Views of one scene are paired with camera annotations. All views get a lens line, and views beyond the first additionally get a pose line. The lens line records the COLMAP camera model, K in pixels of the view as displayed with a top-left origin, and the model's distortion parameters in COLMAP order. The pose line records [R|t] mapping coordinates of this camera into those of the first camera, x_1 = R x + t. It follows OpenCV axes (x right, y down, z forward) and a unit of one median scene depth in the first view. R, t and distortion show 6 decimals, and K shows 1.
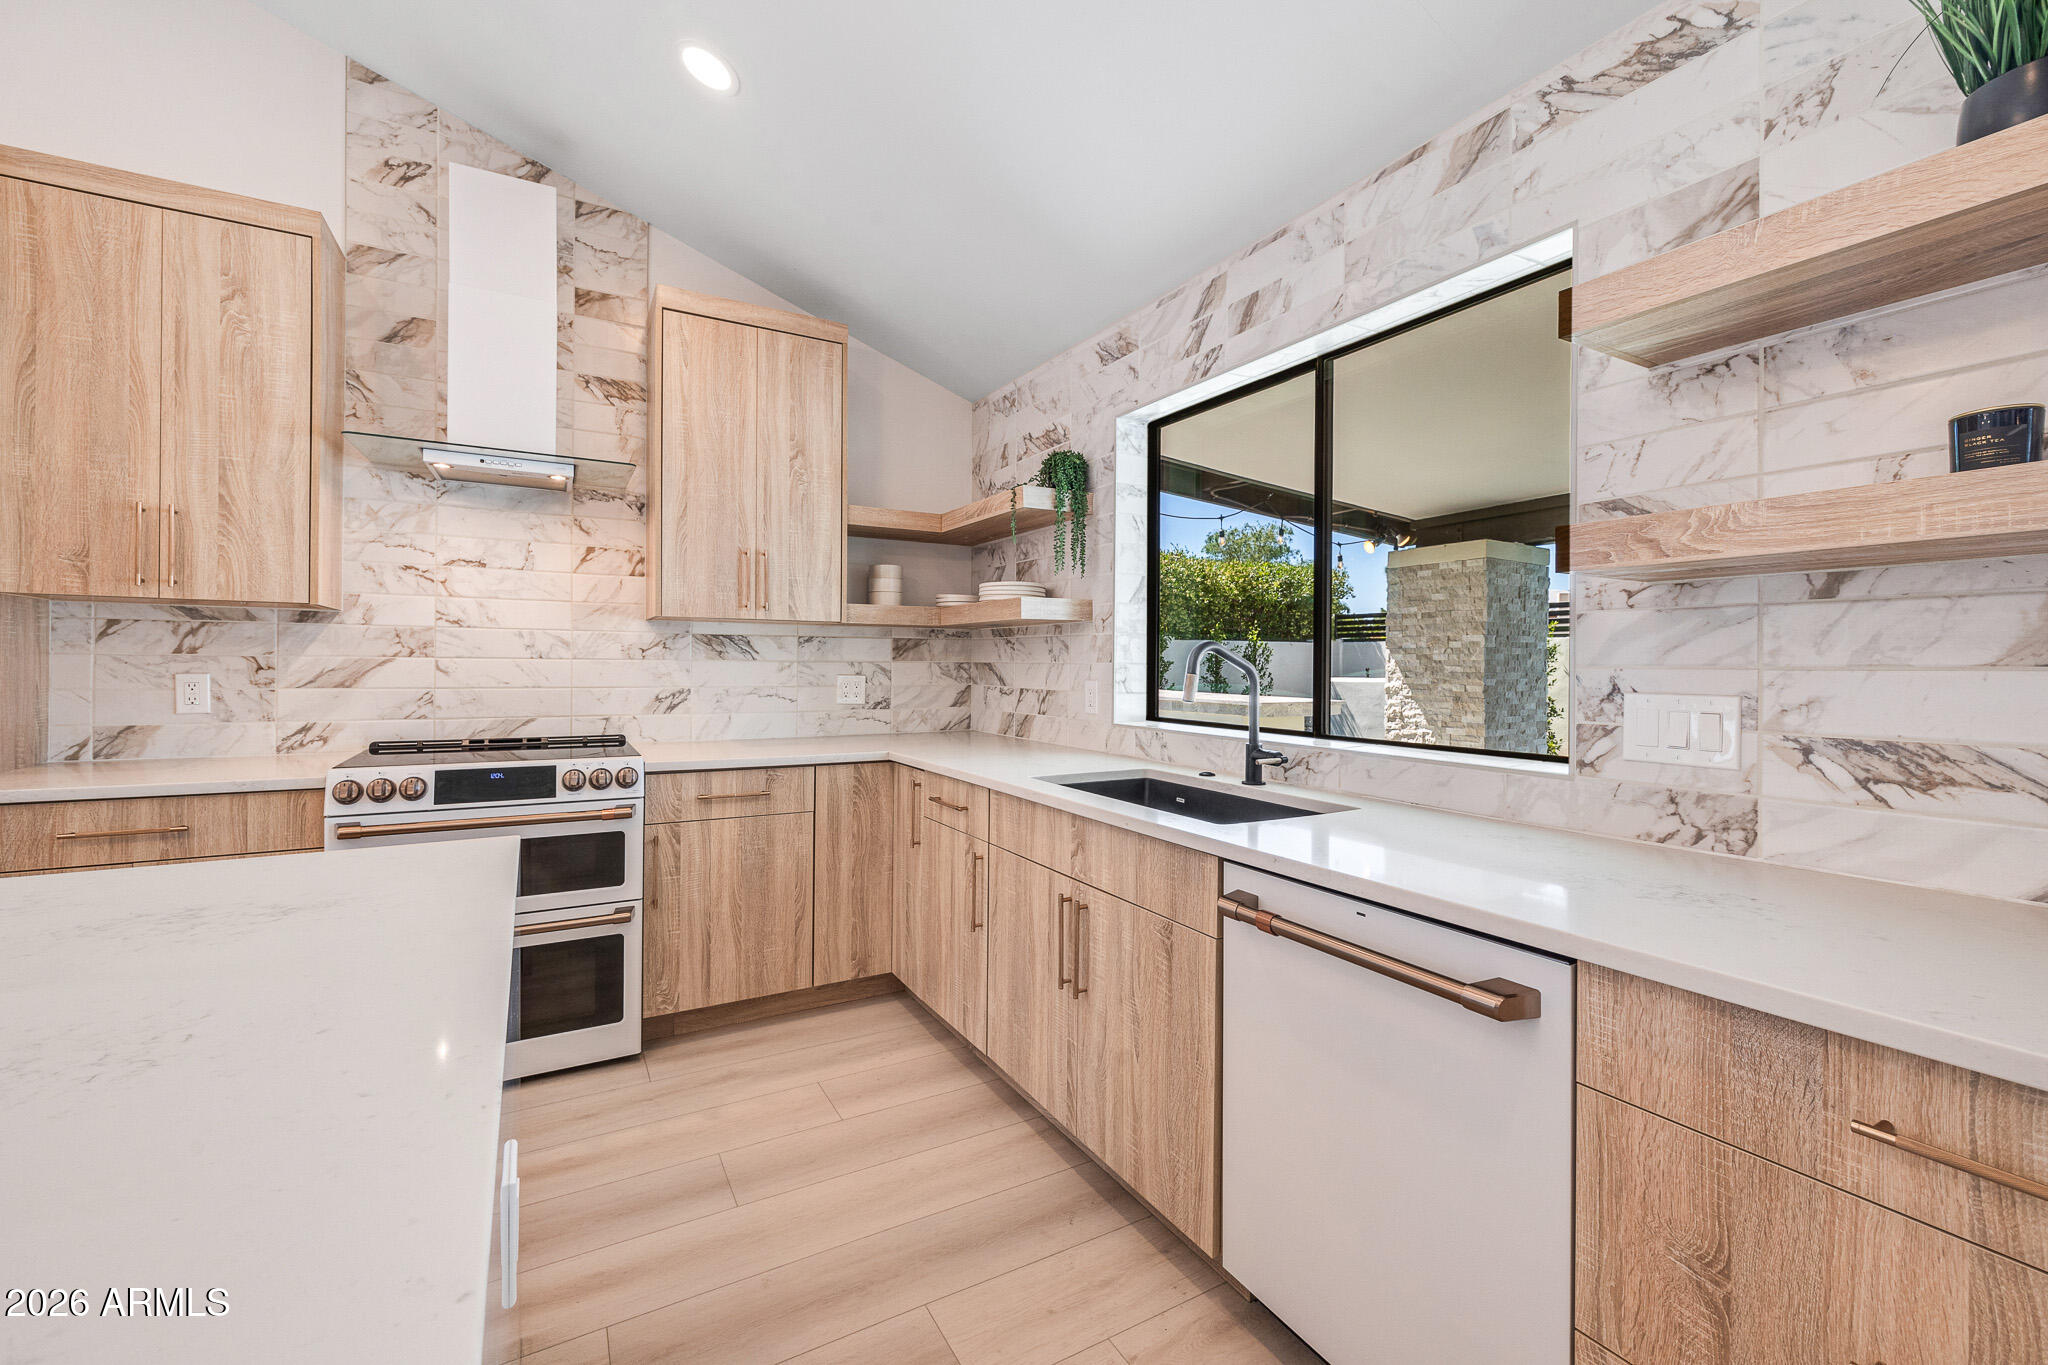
lens RADIAL K [[836.7, 0, 1019.2], [0, 836.7, 668.1], [0, 0, 1]] dist [-0.000901, 0.000032]
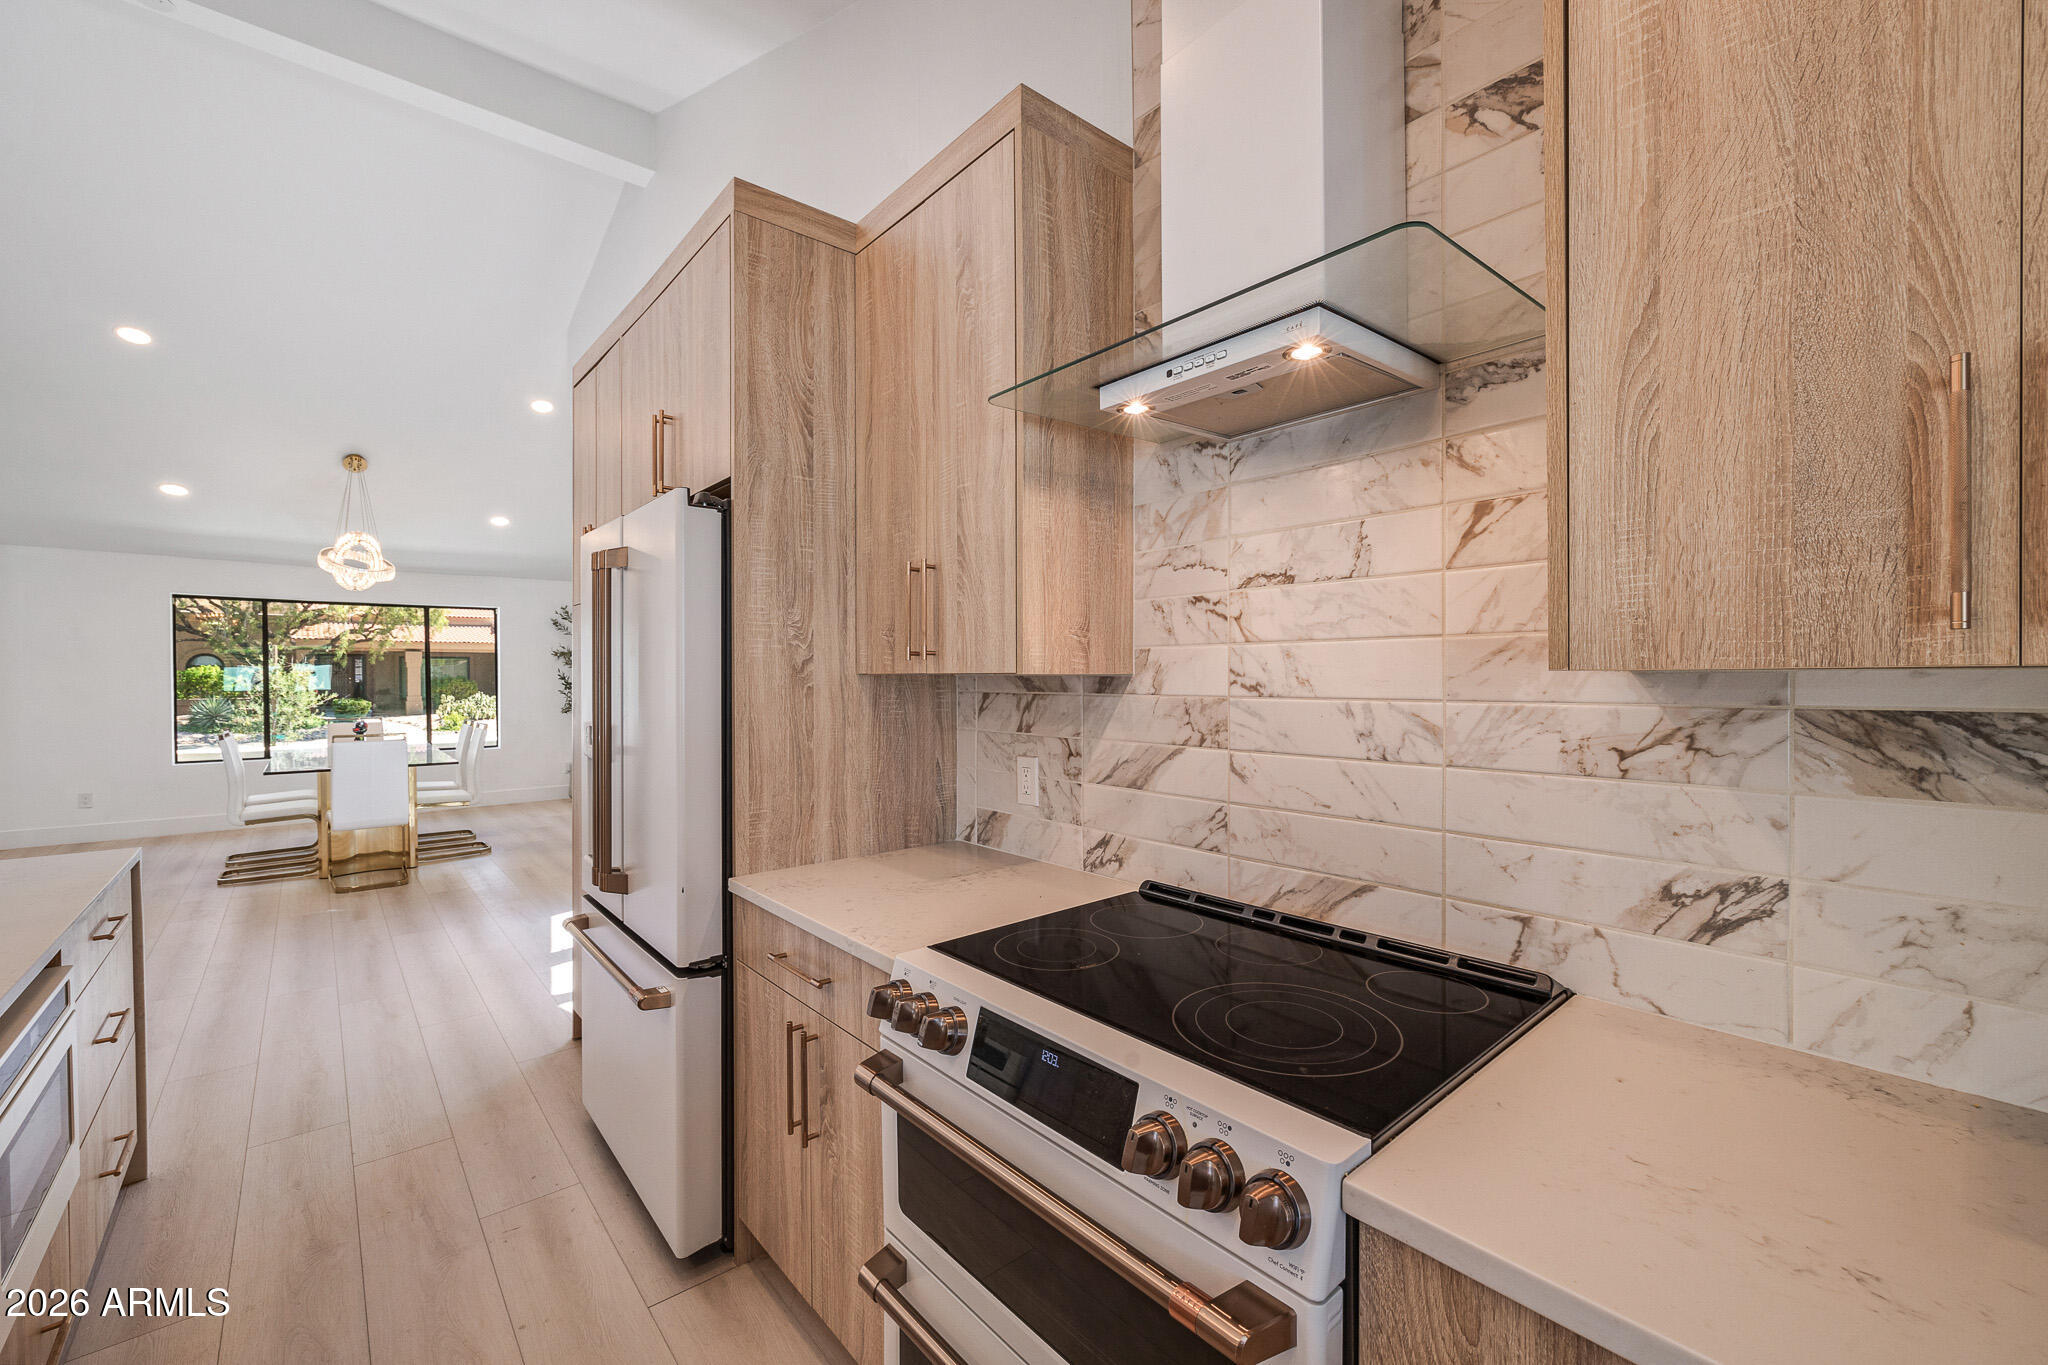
lens RADIAL K [[830.6, 0, 1025.3], [0, 830.6, 686.5], [0, 0, 1]] dist [-0.000526, 0.000005]
pose [[0.193066, 0.001113, -0.981185, -0.163677], [0.001026, 0.999999, 0.001336, -0.058424], [0.981185, -0.001264, 0.193065, 0.763743]]
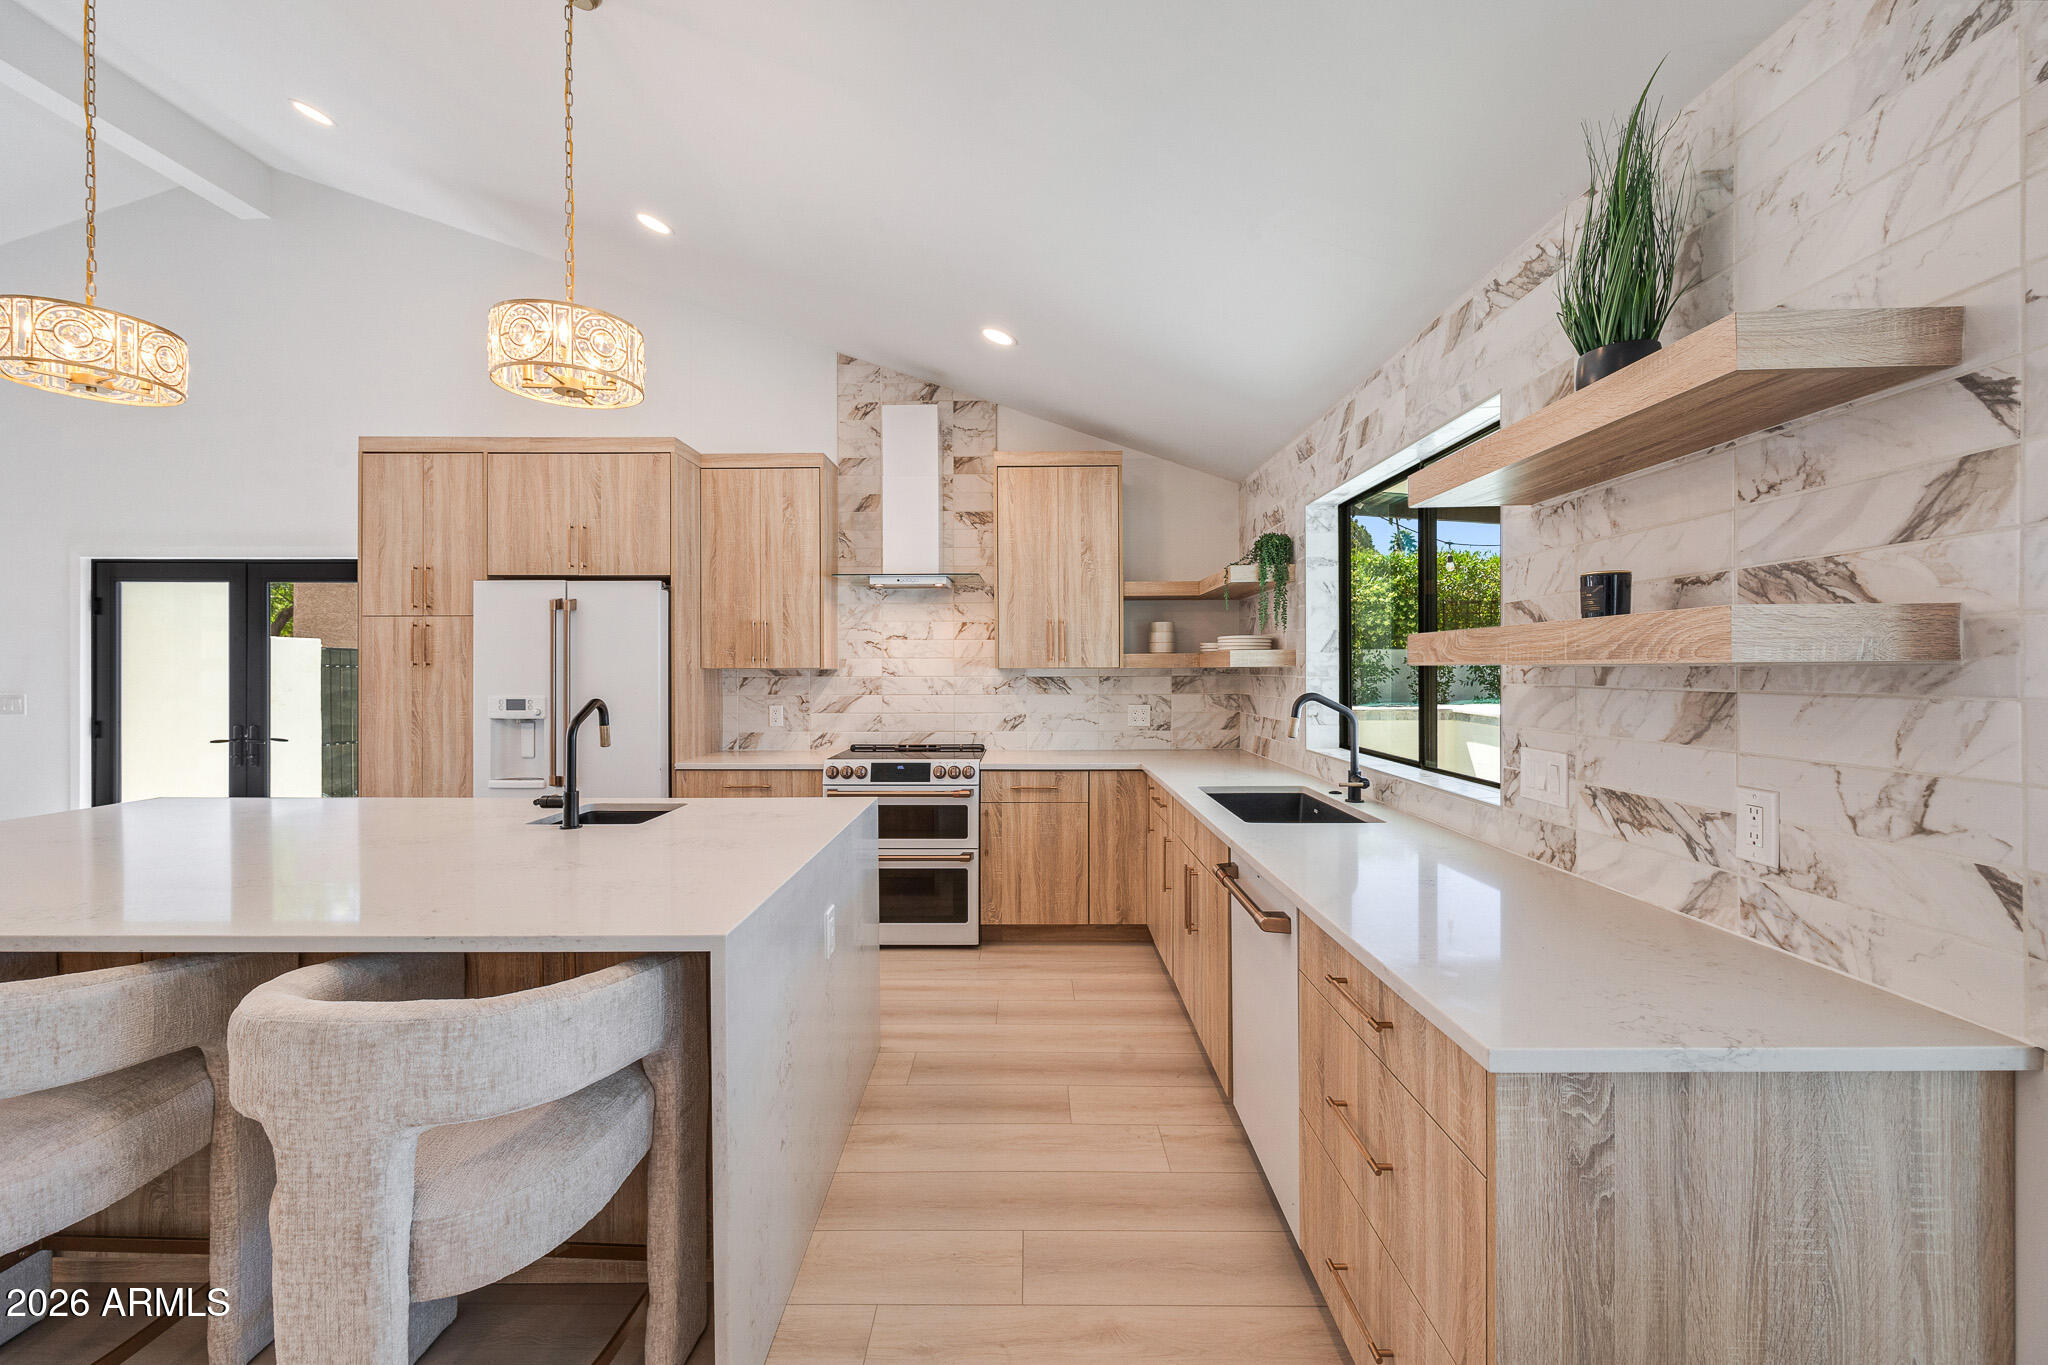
lens RADIAL K [[828.2, 0, 1020.4], [0, 828.2, 674.4], [0, 0, 1]] dist [-0.000181, -0.000148]
pose [[0.864387, -0.007765, -0.502766, 0.381497], [0.007936, 0.999967, -0.001801, -0.049343], [0.502764, -0.002433, 0.864420, -0.299427]]
